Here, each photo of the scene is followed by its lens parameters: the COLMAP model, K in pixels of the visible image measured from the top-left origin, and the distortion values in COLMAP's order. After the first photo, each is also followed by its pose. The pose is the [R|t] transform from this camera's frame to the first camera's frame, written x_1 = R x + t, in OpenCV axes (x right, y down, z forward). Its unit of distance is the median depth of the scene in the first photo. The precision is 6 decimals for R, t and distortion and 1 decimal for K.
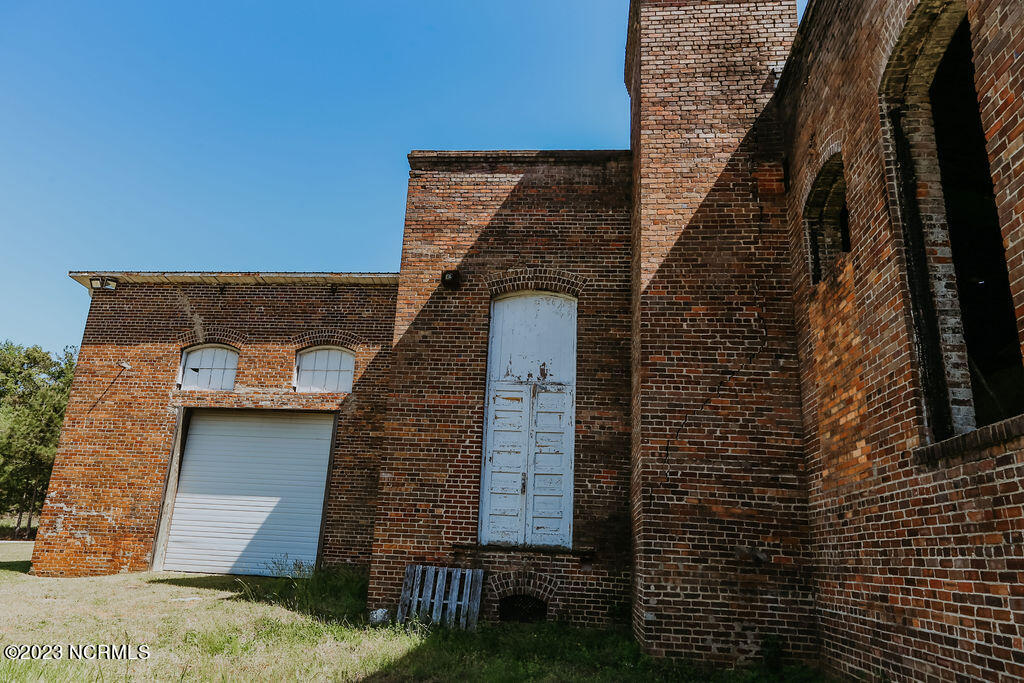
lens RADIAL K [[727.5, 0, 507.8], [0, 727.5, 335.3], [0, 0, 1]] dist [0.019004, -0.003762]
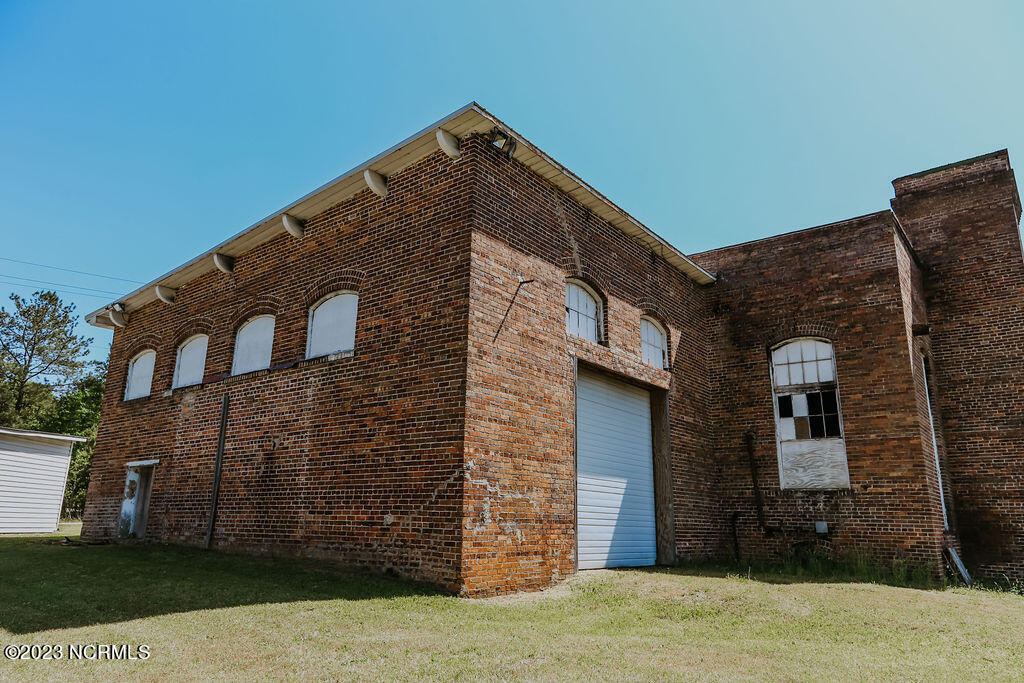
lens RADIAL K [[727.5, 0, 507.8], [0, 727.5, 335.3], [0, 0, 1]] dist [0.019004, -0.003762]
pose [[0.496239, 0.182673, 0.848751, -1.173833], [-0.243606, 0.967637, -0.065831, 0.148413], [-0.833309, -0.174093, 0.524679, 0.690117]]
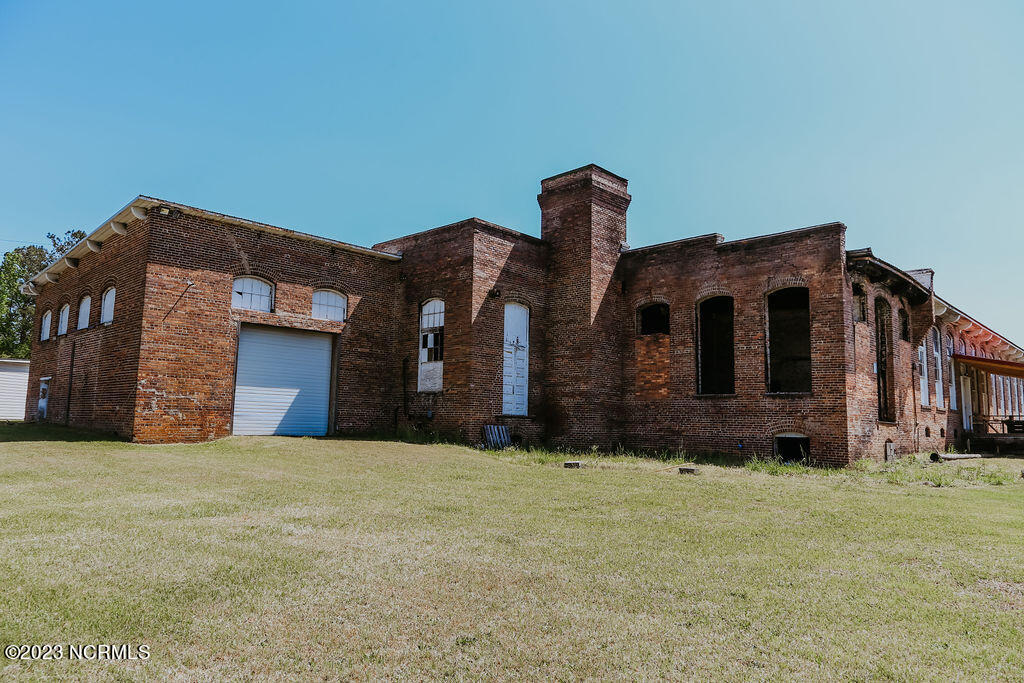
lens RADIAL K [[727.5, 0, 507.8], [0, 727.5, 335.3], [0, 0, 1]] dist [0.019004, -0.003762]
pose [[0.587234, 0.061916, 0.807045, -1.304343], [-0.224925, 0.970282, 0.089224, -0.116638], [-0.777538, -0.233920, 0.583710, -0.207366]]
